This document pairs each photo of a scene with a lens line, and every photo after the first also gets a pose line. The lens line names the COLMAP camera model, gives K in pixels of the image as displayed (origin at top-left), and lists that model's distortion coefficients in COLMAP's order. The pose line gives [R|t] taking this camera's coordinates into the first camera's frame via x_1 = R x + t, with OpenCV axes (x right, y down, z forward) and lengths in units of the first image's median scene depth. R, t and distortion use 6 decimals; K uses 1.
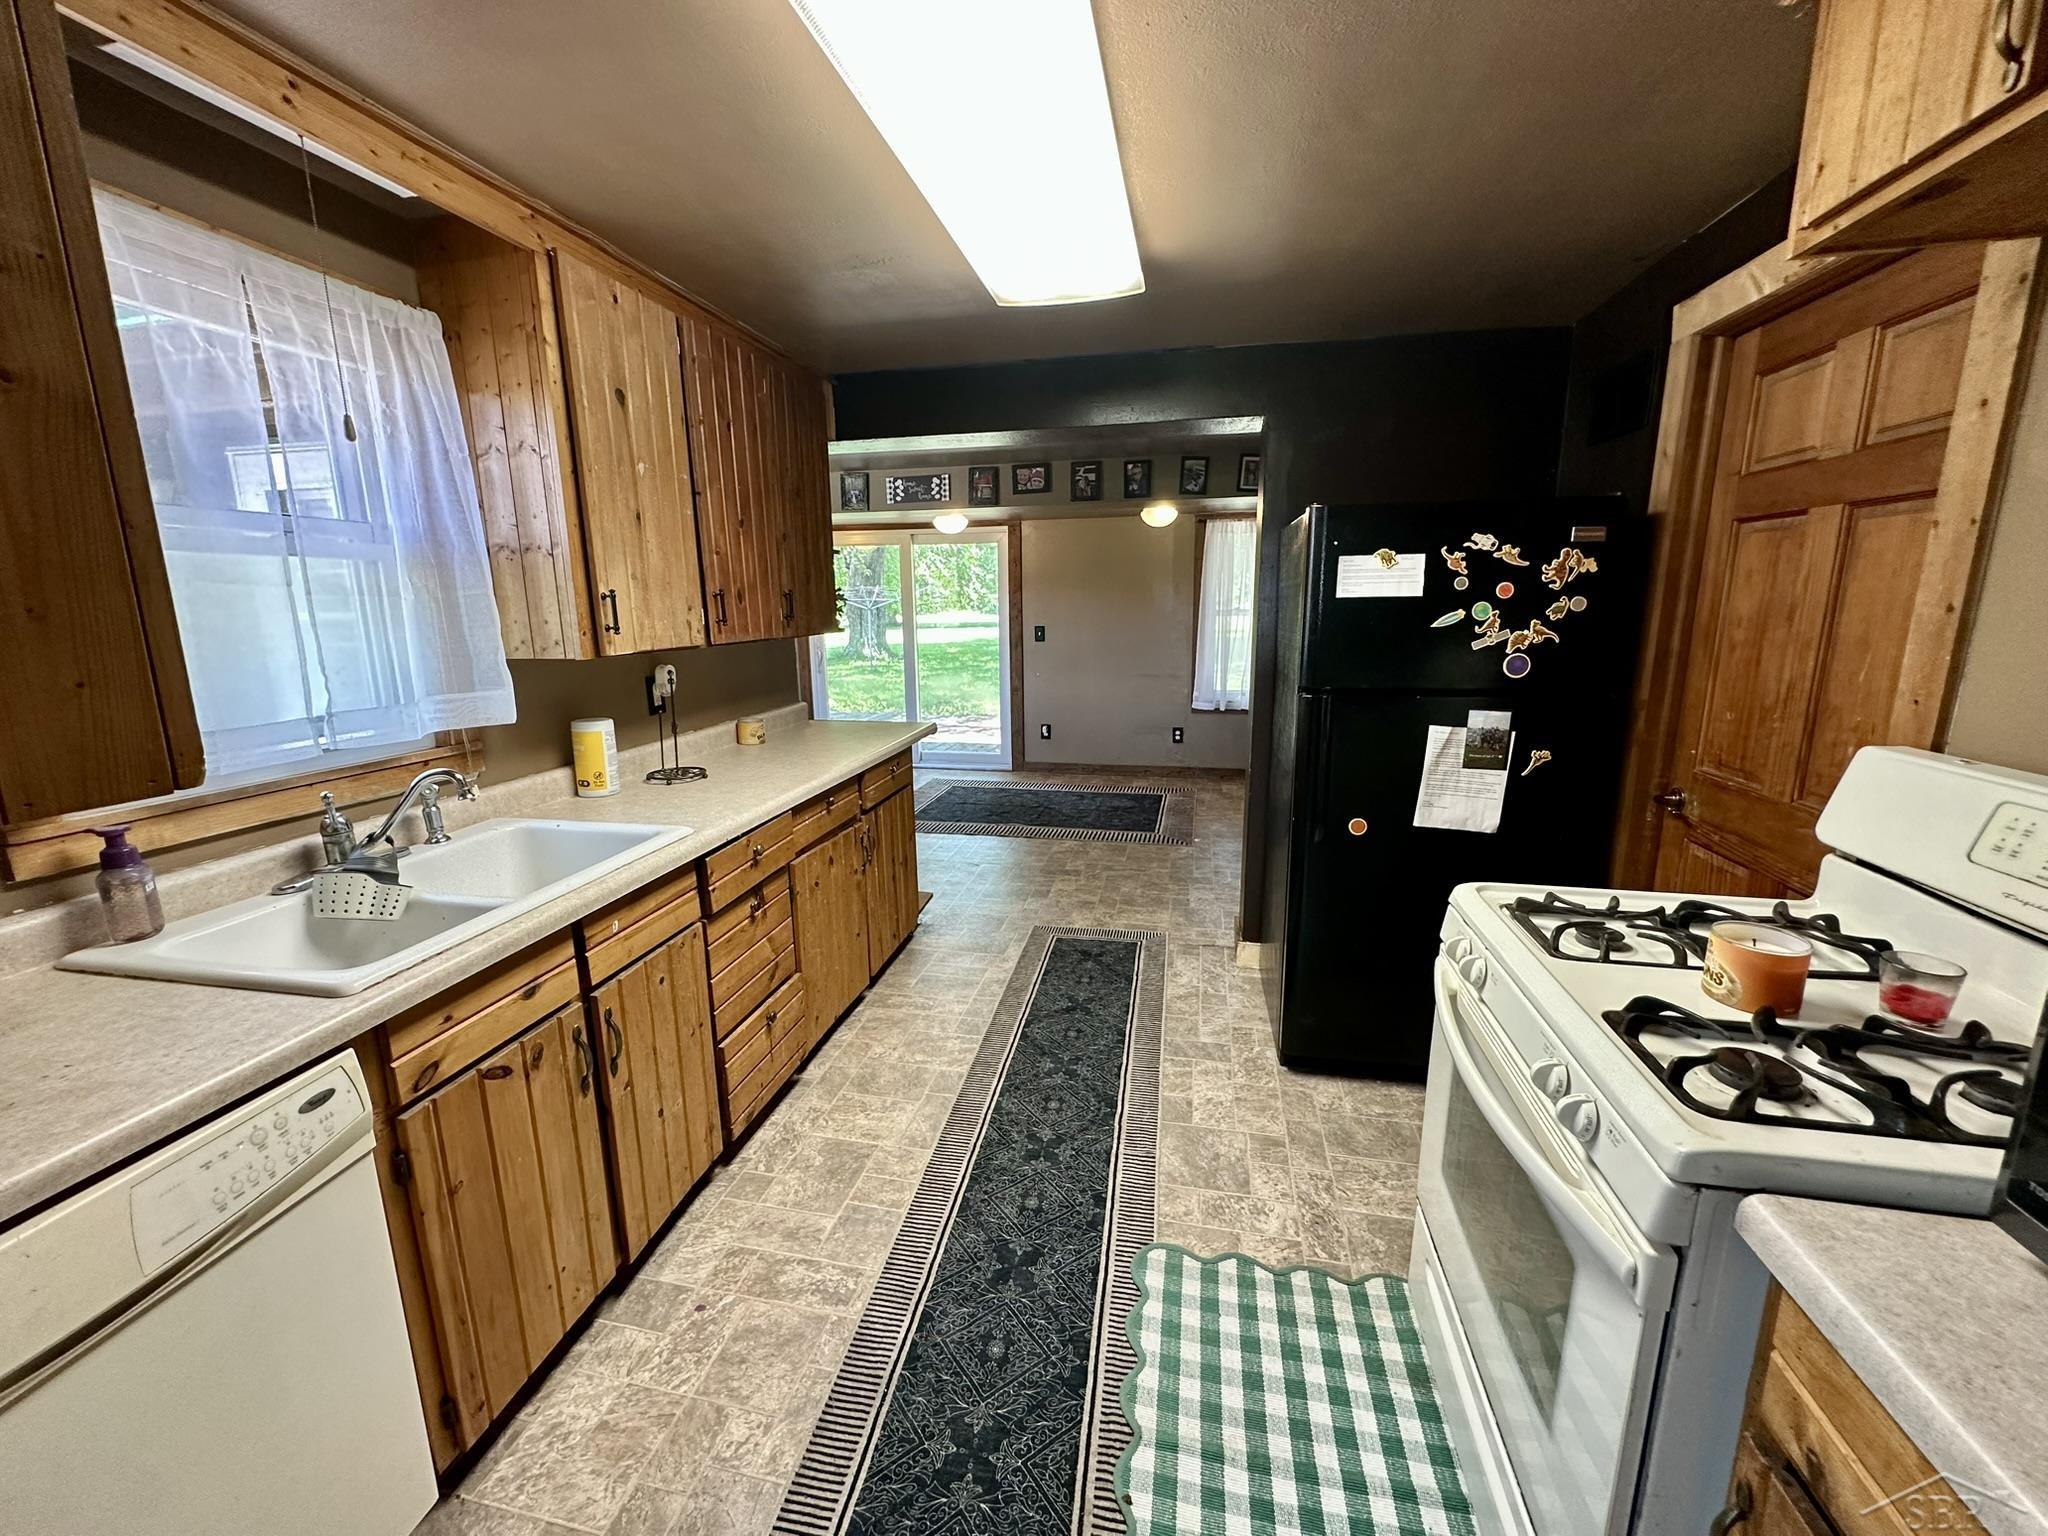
lens RADIAL K [[817.7, 0, 1025.0], [0, 817.7, 765.1], [0, 0, 1]] dist [0.003469, 0.000158]
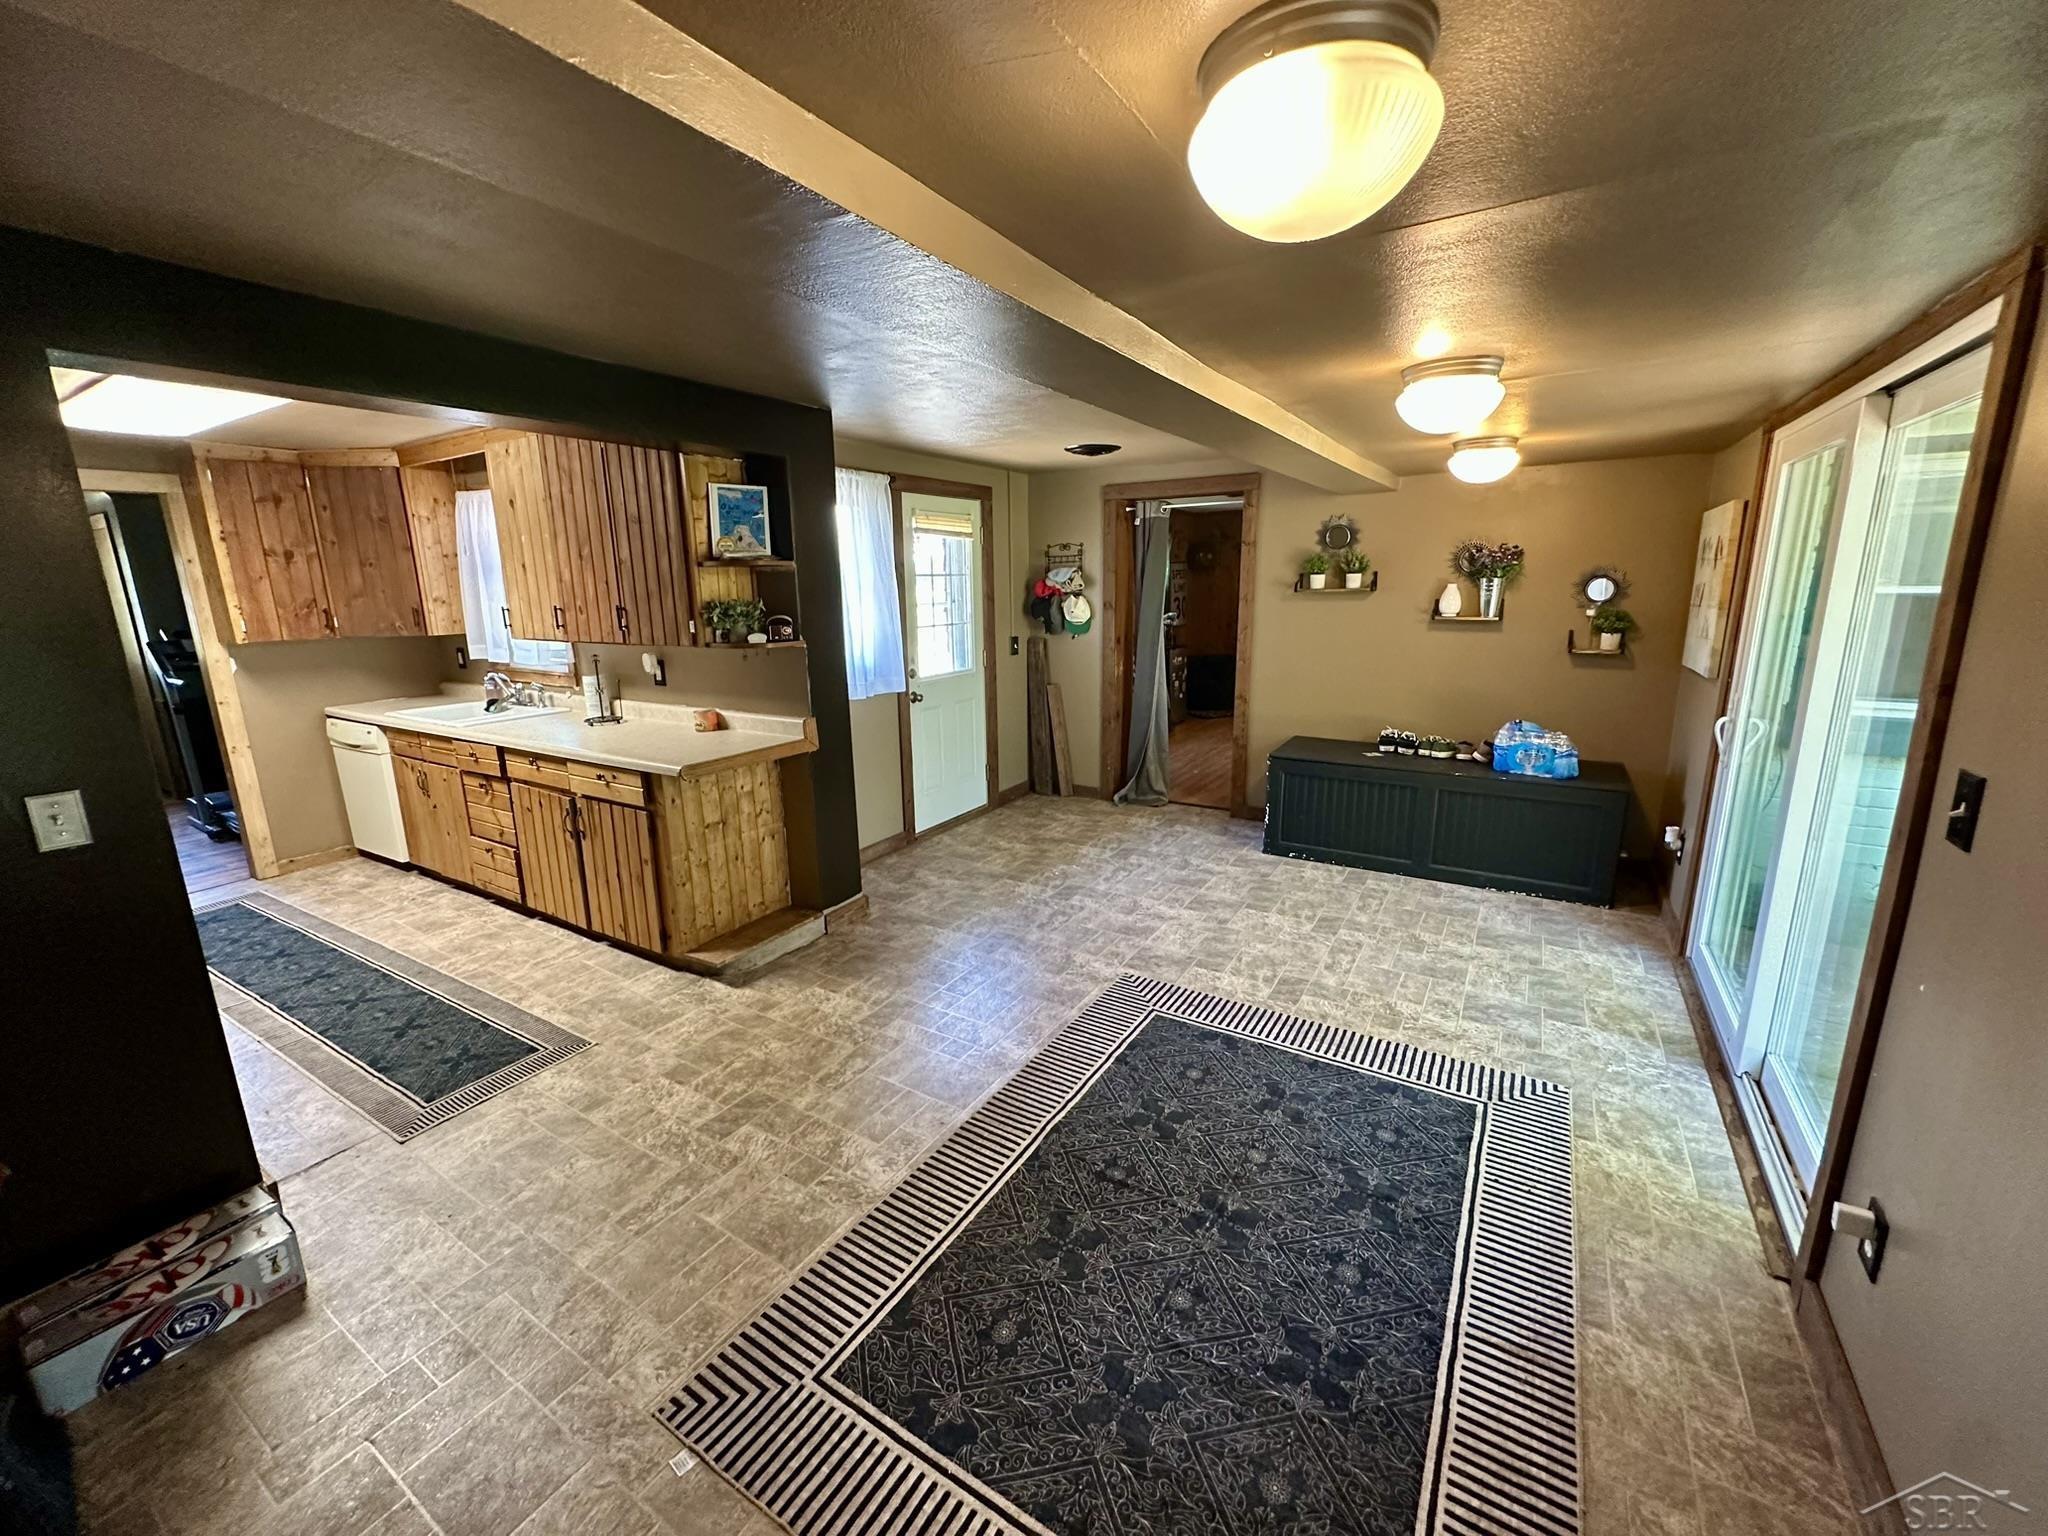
lens RADIAL K [[817.7, 0, 1021.9], [0, 817.7, 766.7], [0, 0, 1]] dist [0.003469, 0.000158]
pose [[-0.349694, 0.216916, -0.911406, 0.582469], [-0.170291, 0.941904, 0.289513, -0.382665], [0.921257, 0.256446, -0.292439, 1.723998]]
